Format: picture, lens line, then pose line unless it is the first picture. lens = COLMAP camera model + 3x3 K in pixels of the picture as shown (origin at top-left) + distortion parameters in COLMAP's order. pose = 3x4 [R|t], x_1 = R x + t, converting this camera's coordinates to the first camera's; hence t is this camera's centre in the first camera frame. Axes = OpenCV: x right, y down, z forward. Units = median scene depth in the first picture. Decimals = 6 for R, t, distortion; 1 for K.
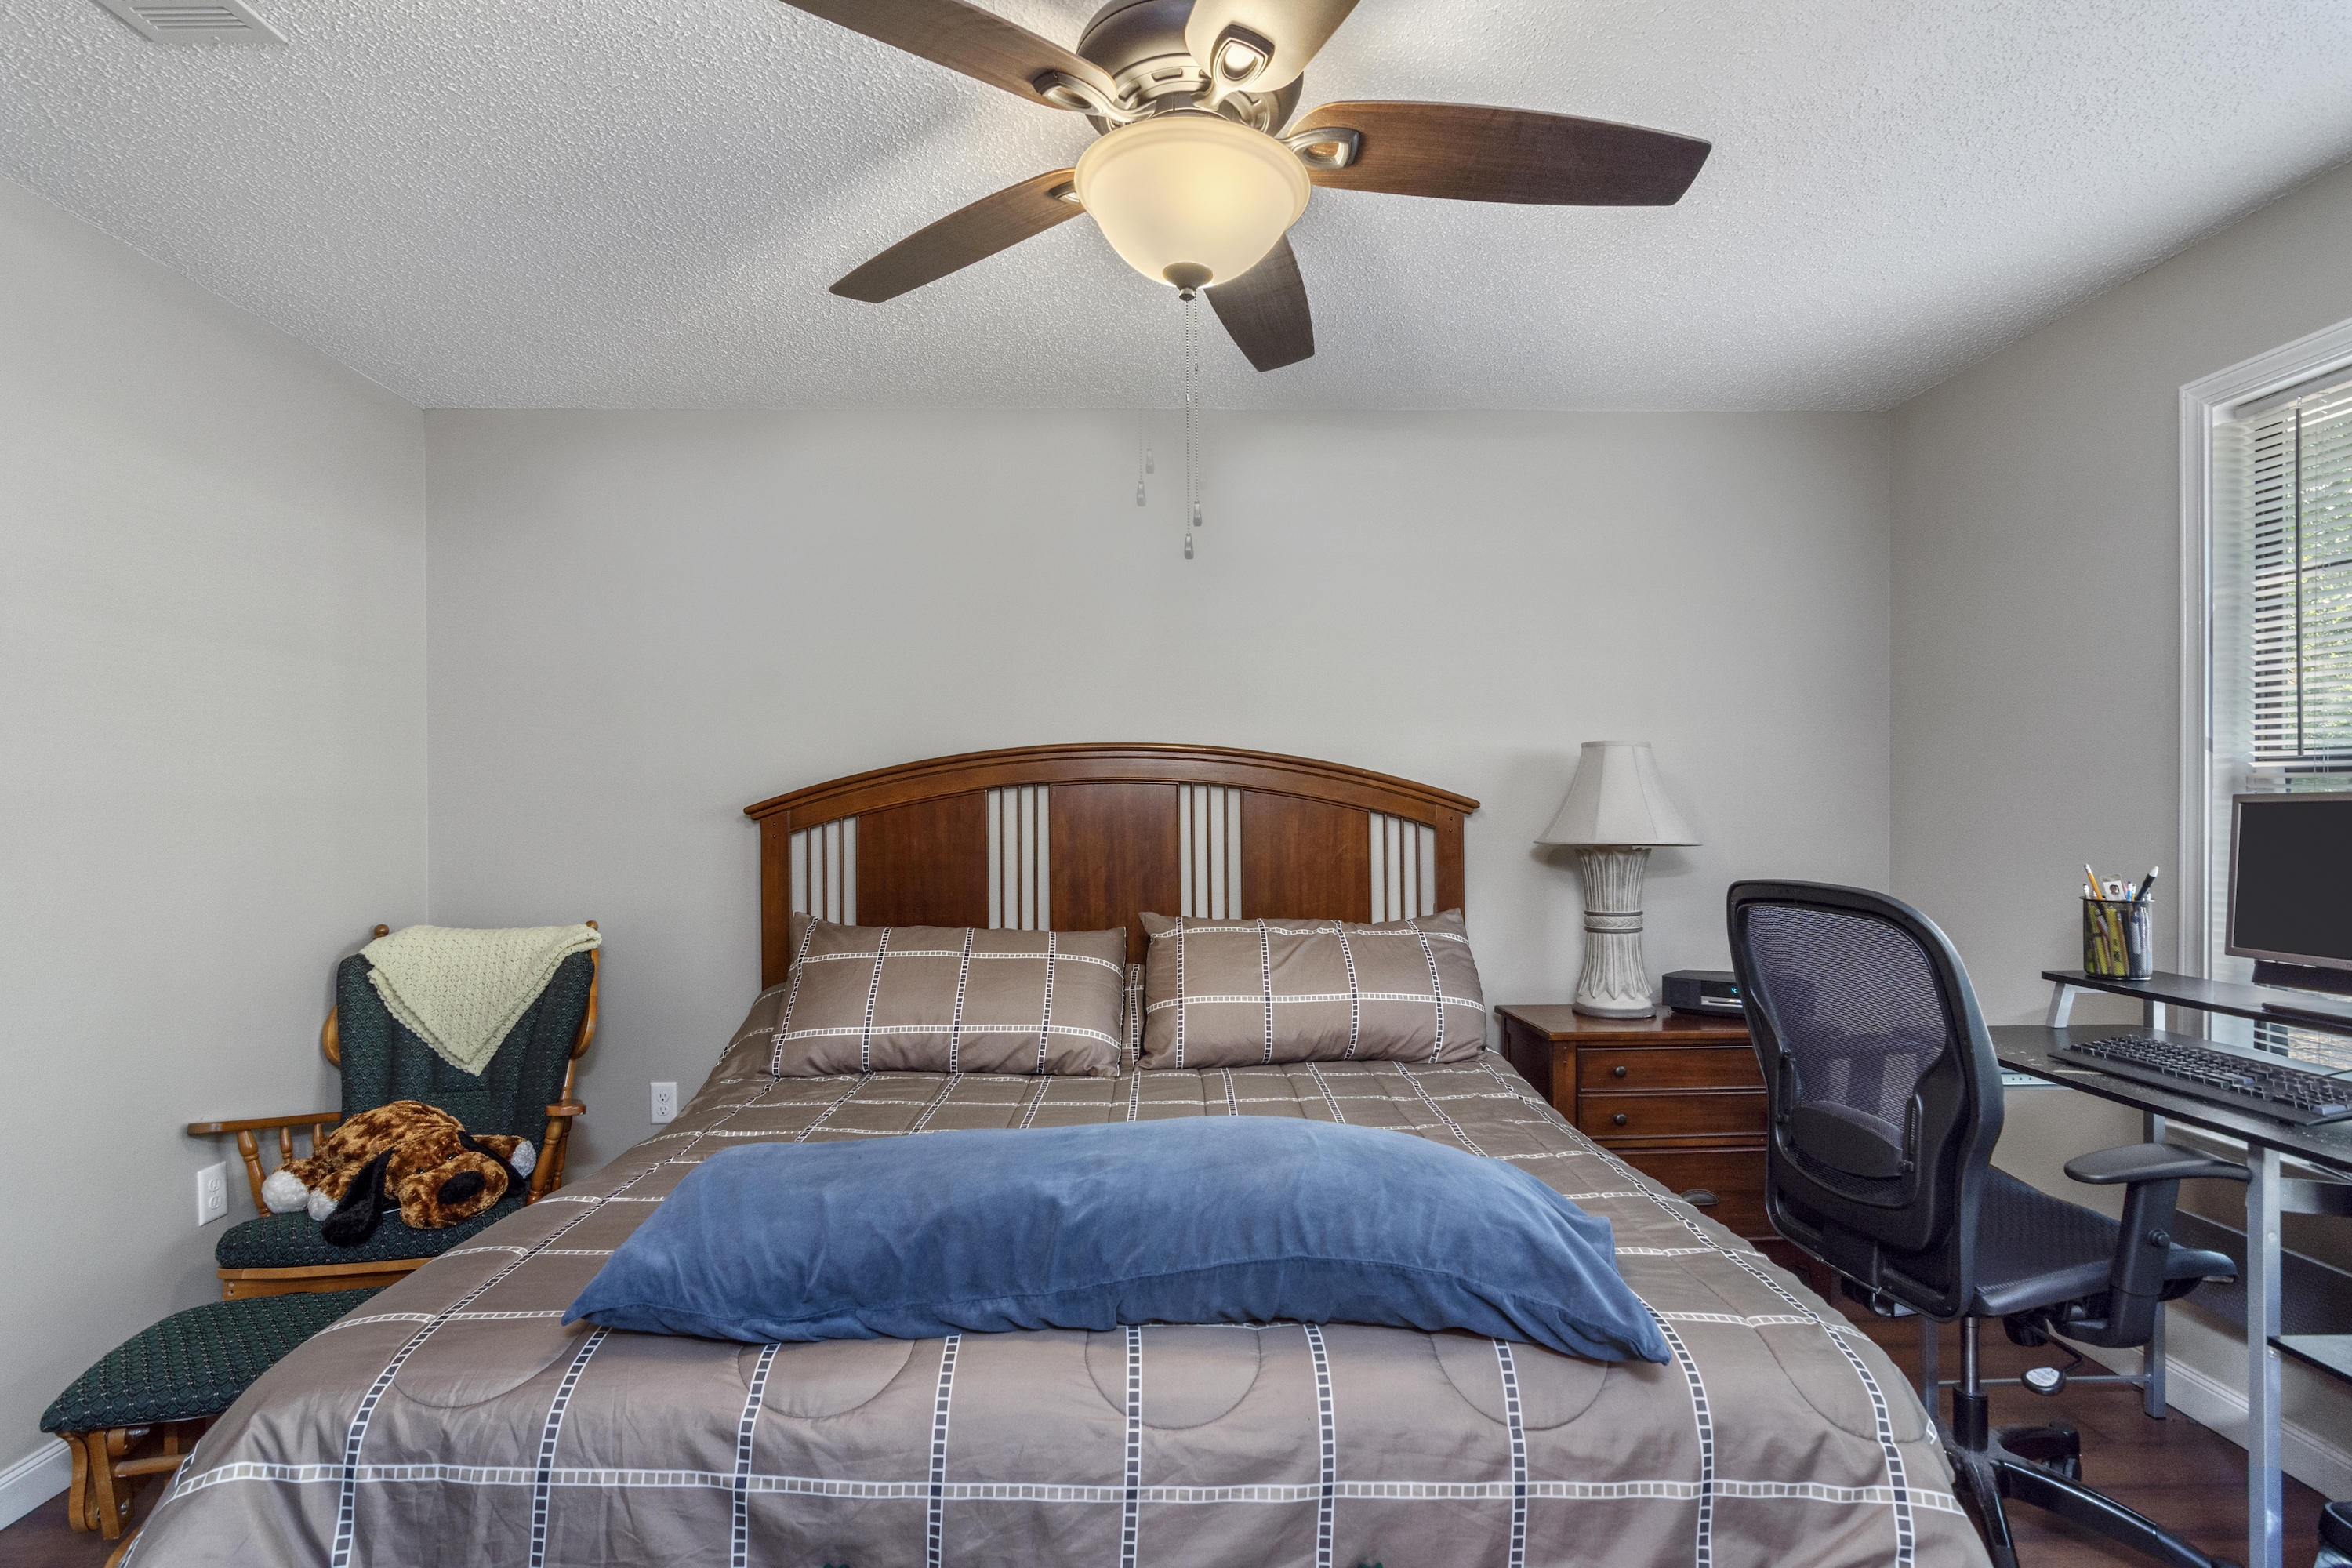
lens RADIAL K [[1142.2, 0, 1184.6], [0, 1142.2, 813.2], [0, 0, 1]] dist [0.002857, 0.000814]
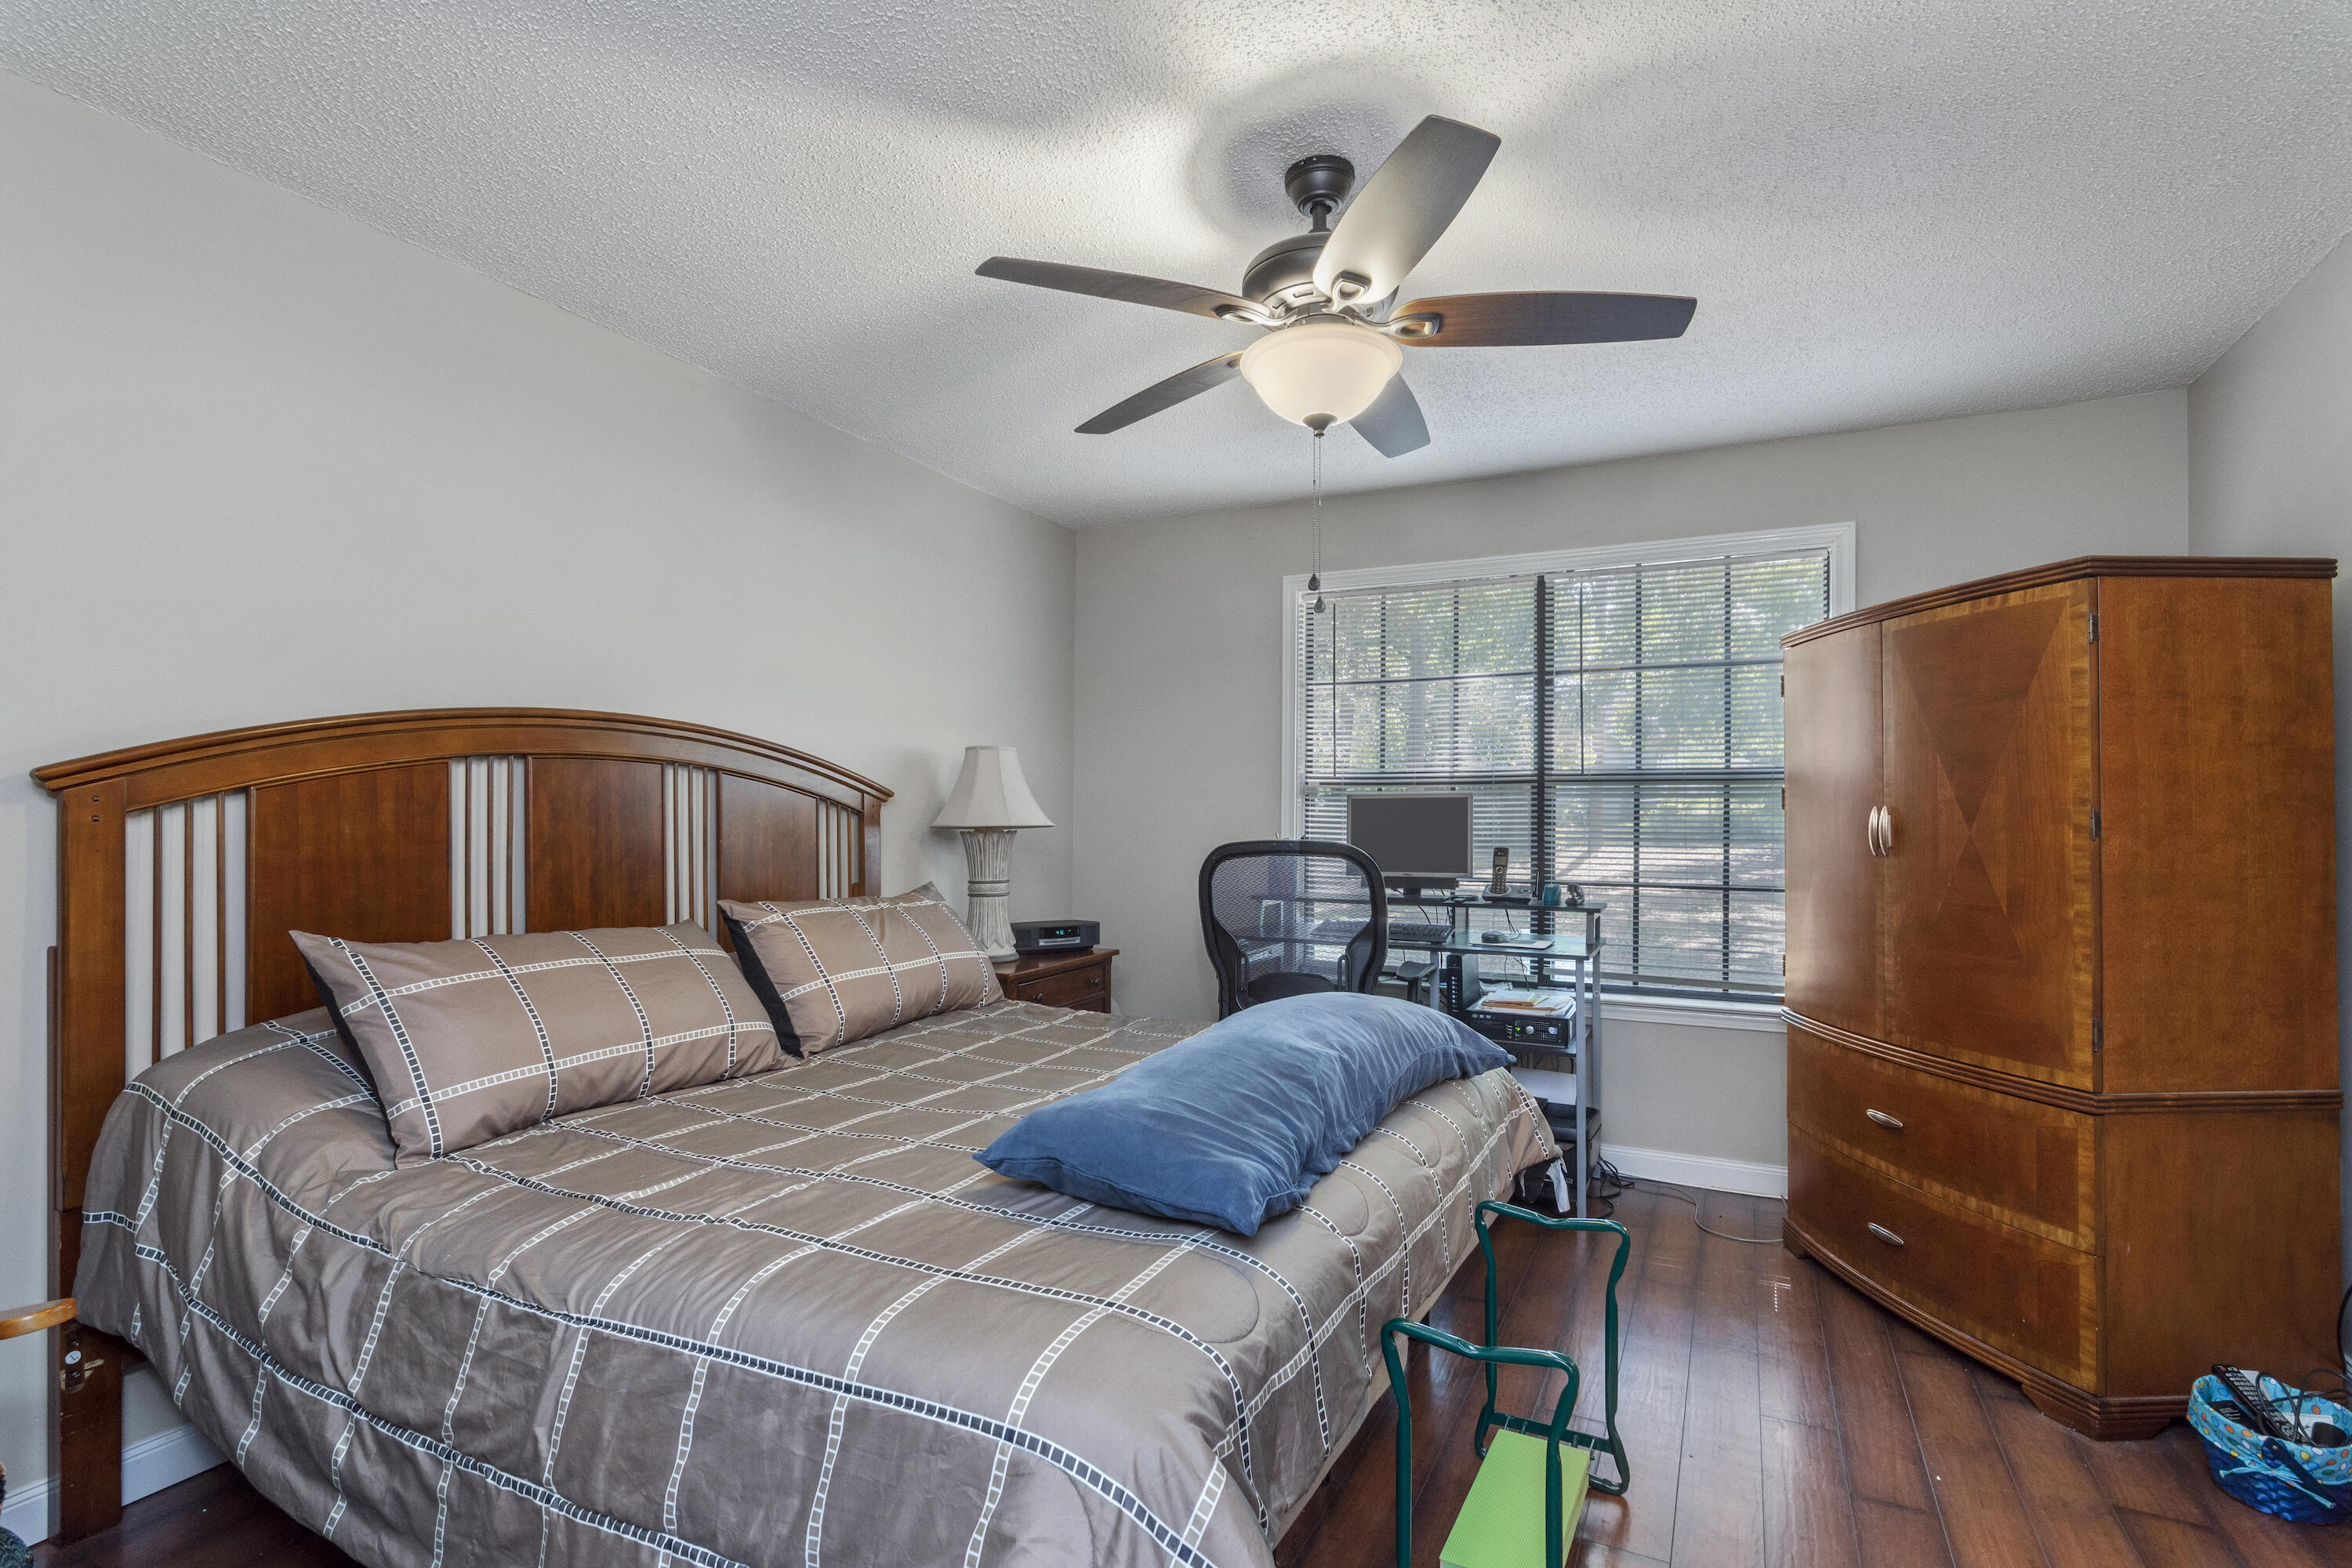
lens RADIAL K [[1102.1, 0, 1190.7], [0, 1102.1, 805.5], [0, 0, 1]] dist [0.001194, 0.000471]
pose [[0.482596, 0.012108, 0.875759, -0.585753], [-0.003308, 0.999922, -0.012002, 0.017374], [-0.875837, 0.002896, 0.482599, 0.210127]]
